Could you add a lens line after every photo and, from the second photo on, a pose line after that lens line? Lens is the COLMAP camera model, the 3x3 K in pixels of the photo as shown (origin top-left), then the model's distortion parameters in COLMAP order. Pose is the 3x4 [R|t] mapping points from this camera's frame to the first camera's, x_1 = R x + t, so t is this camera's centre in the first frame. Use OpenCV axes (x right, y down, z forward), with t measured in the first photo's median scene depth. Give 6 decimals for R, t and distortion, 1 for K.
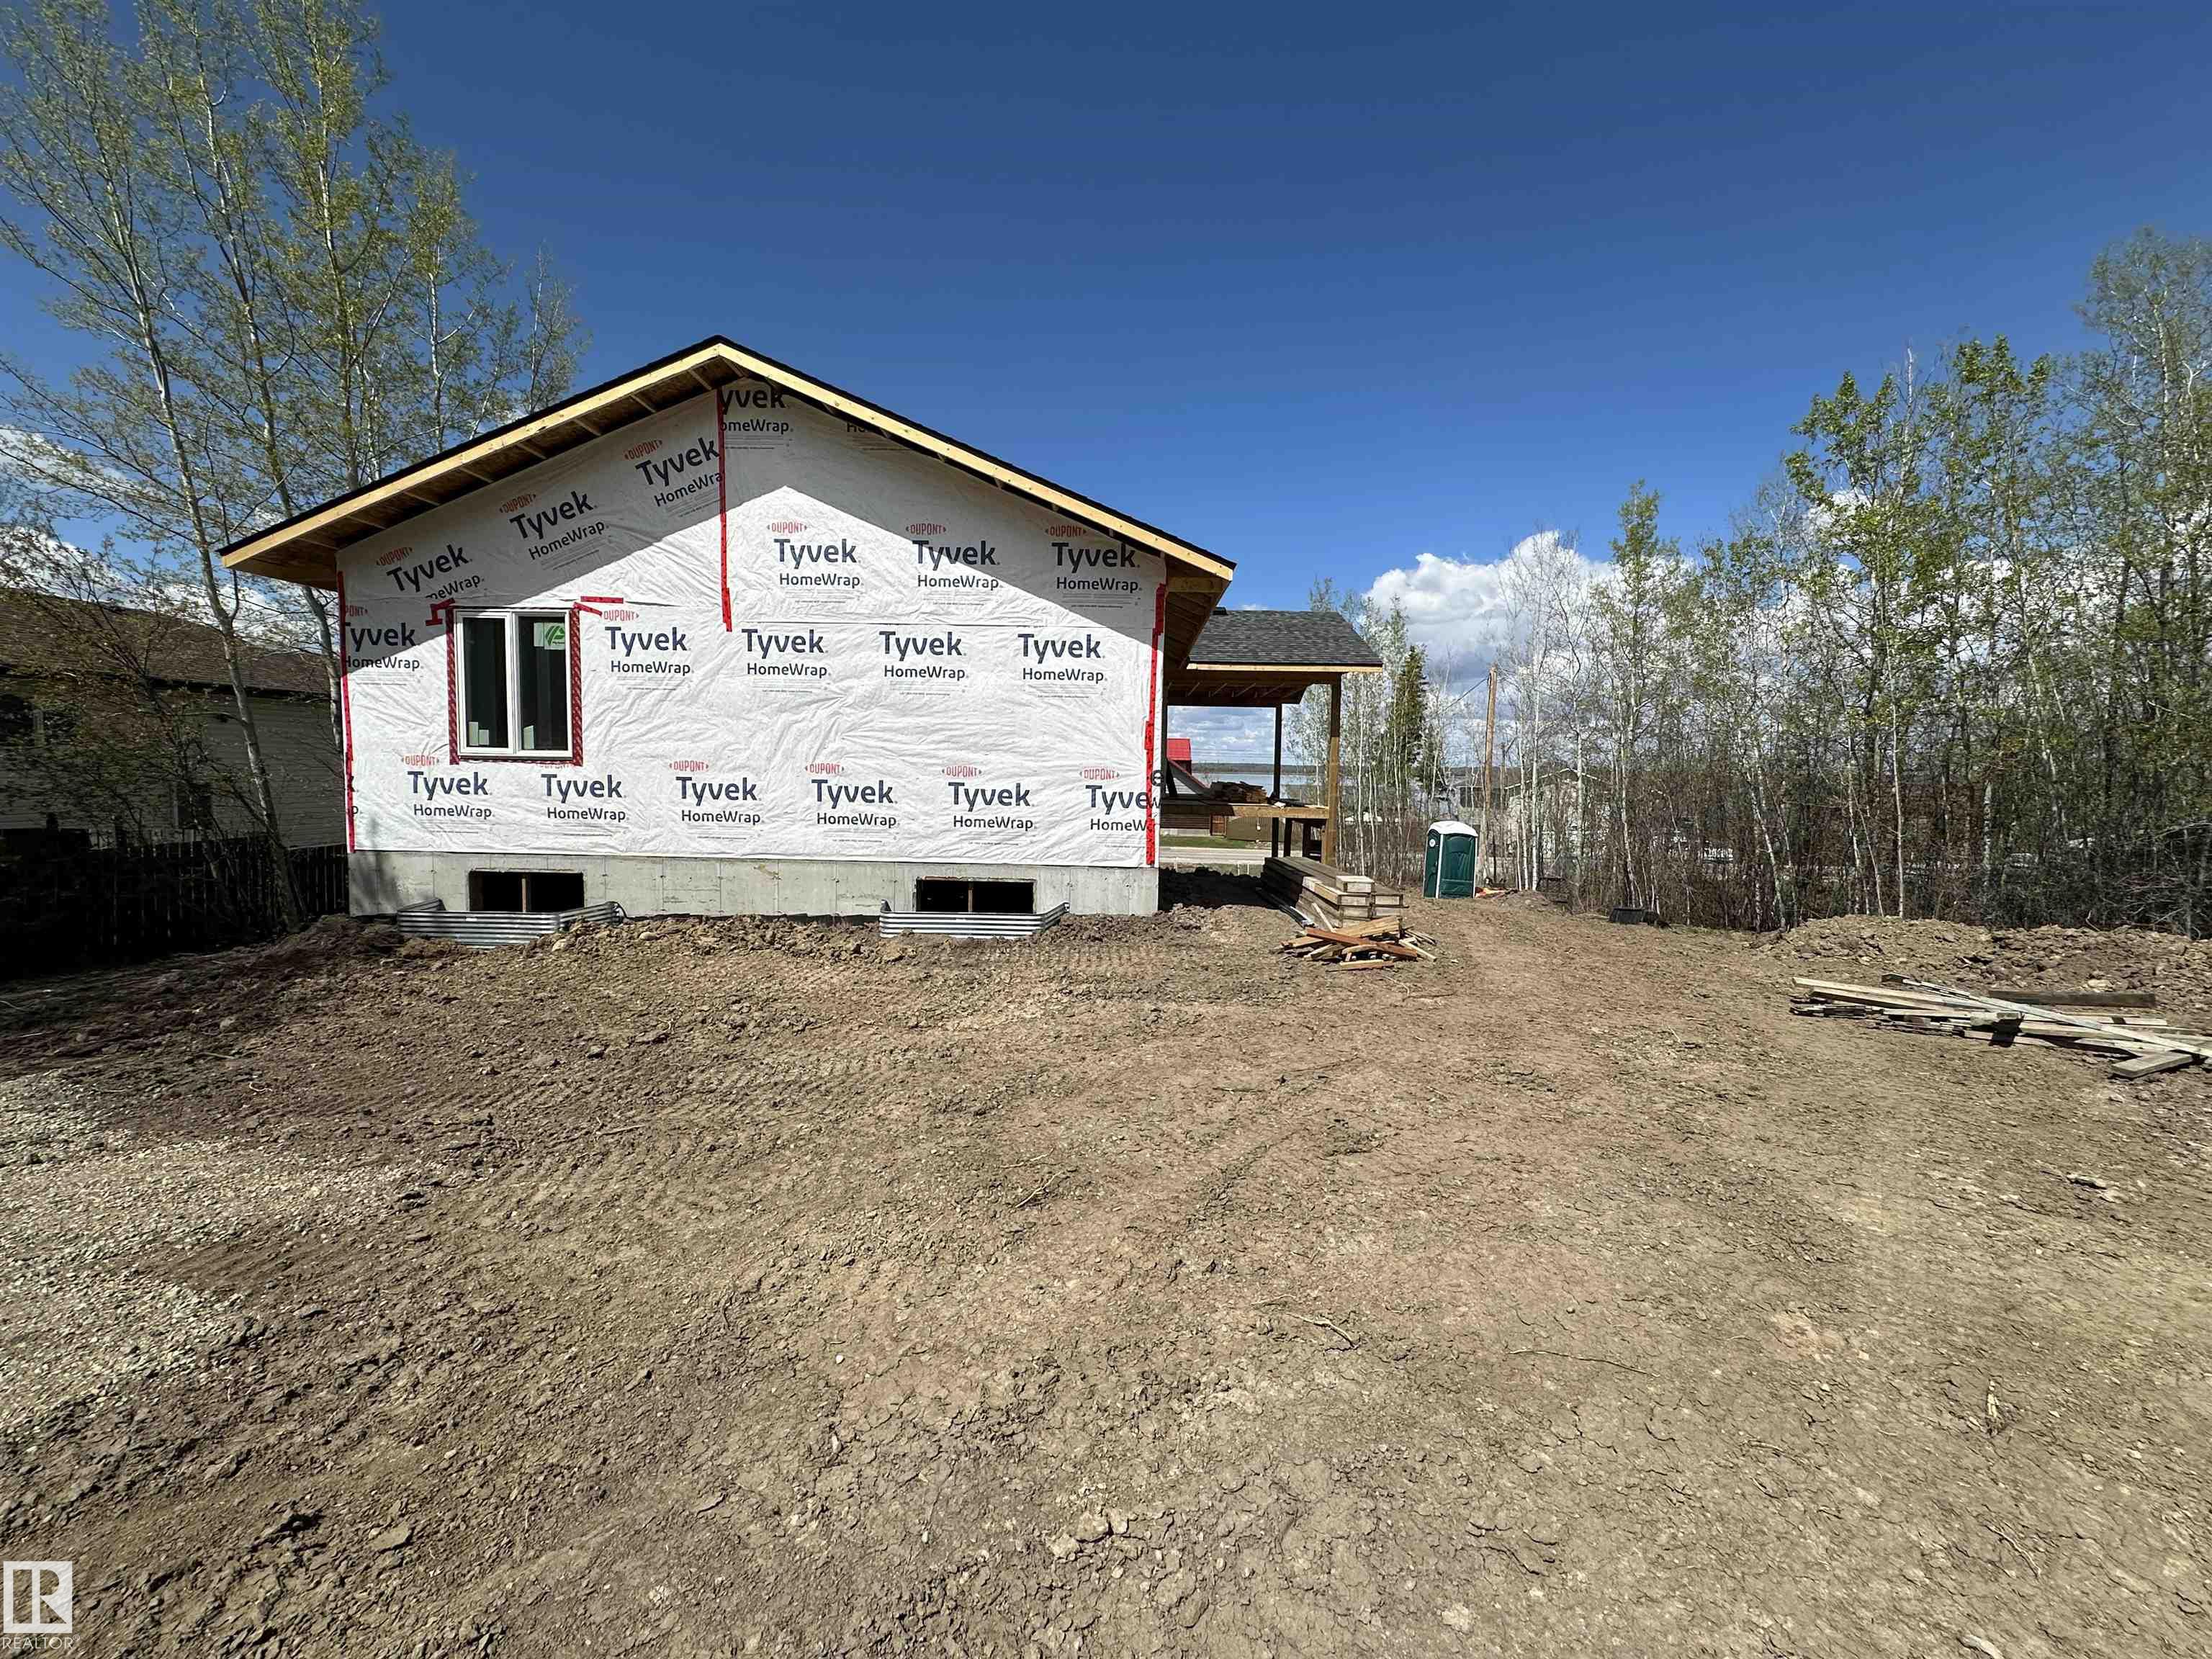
lens RADIAL K [[879.7, 0, 1106.0], [0, 879.7, 829.5], [0, 0, 1]] dist [-0.002488, 0.000832]
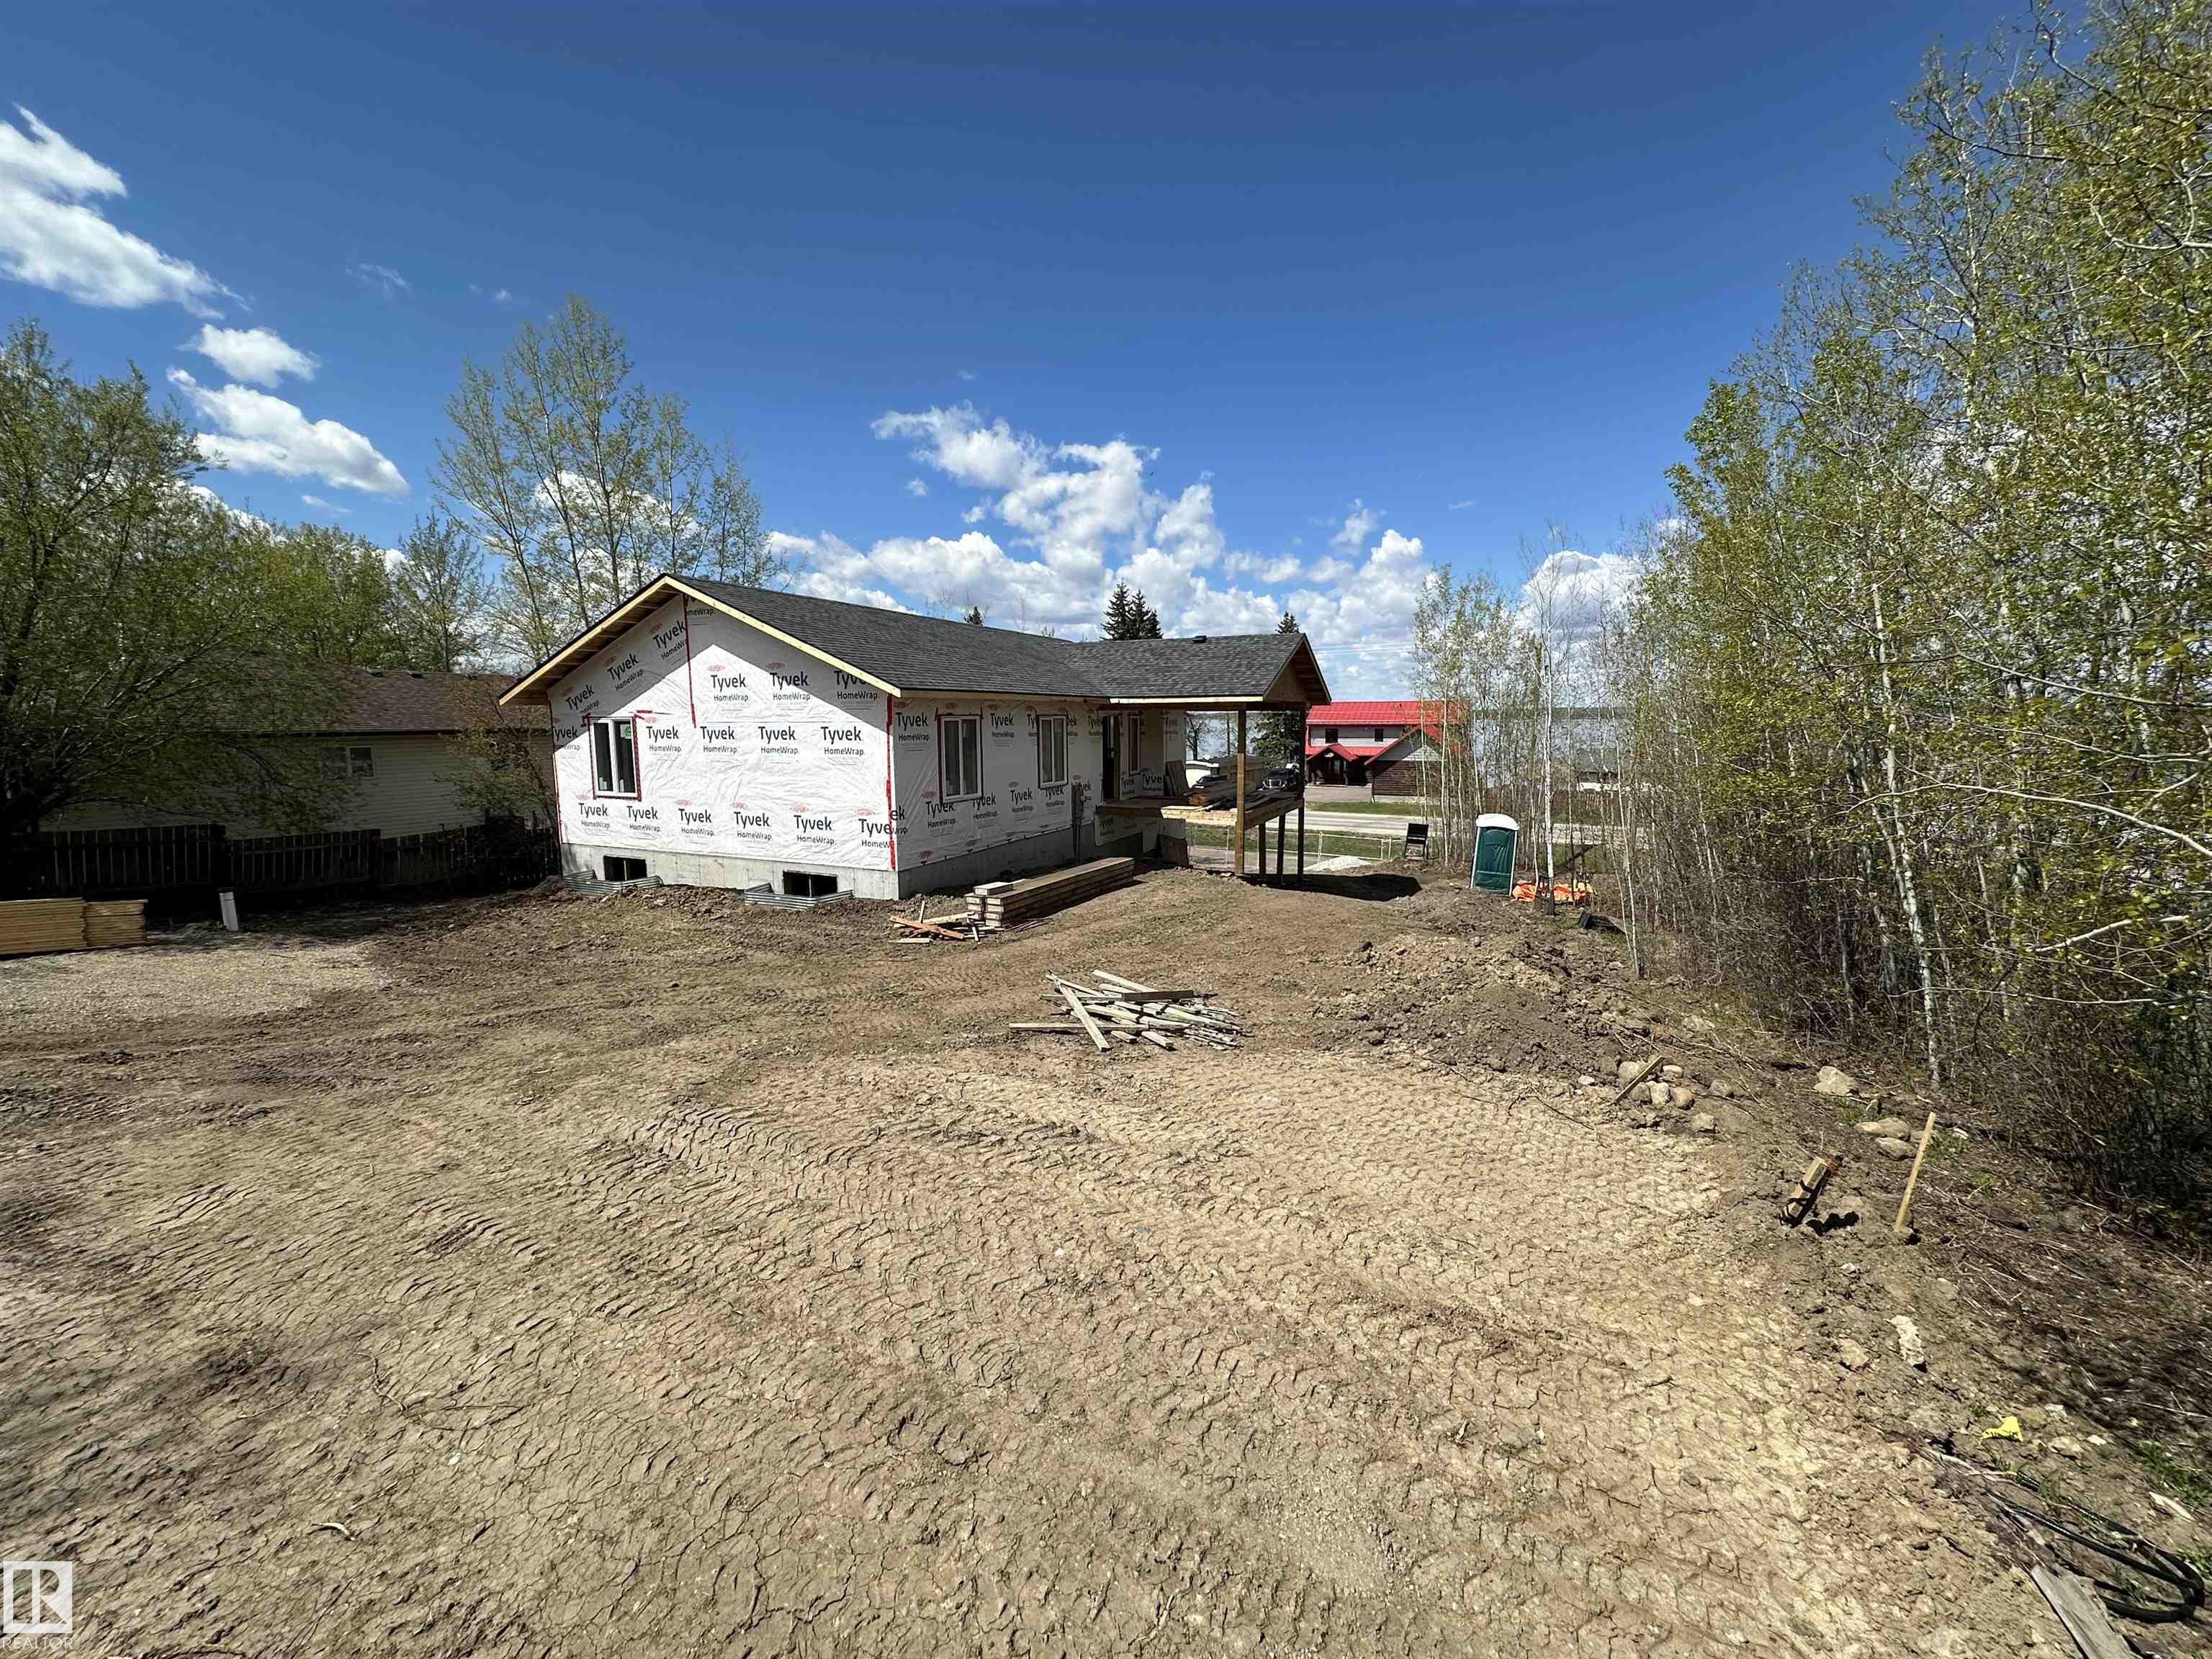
lens RADIAL K [[879.7, 0, 1106.0], [0, 879.7, 829.5], [0, 0, 1]] dist [-0.002488, 0.000832]
pose [[0.916009, 0.027724, -0.400199, 1.042650], [-0.005790, 0.998419, 0.055914, -0.123618], [0.401117, -0.048901, 0.914721, -0.300359]]
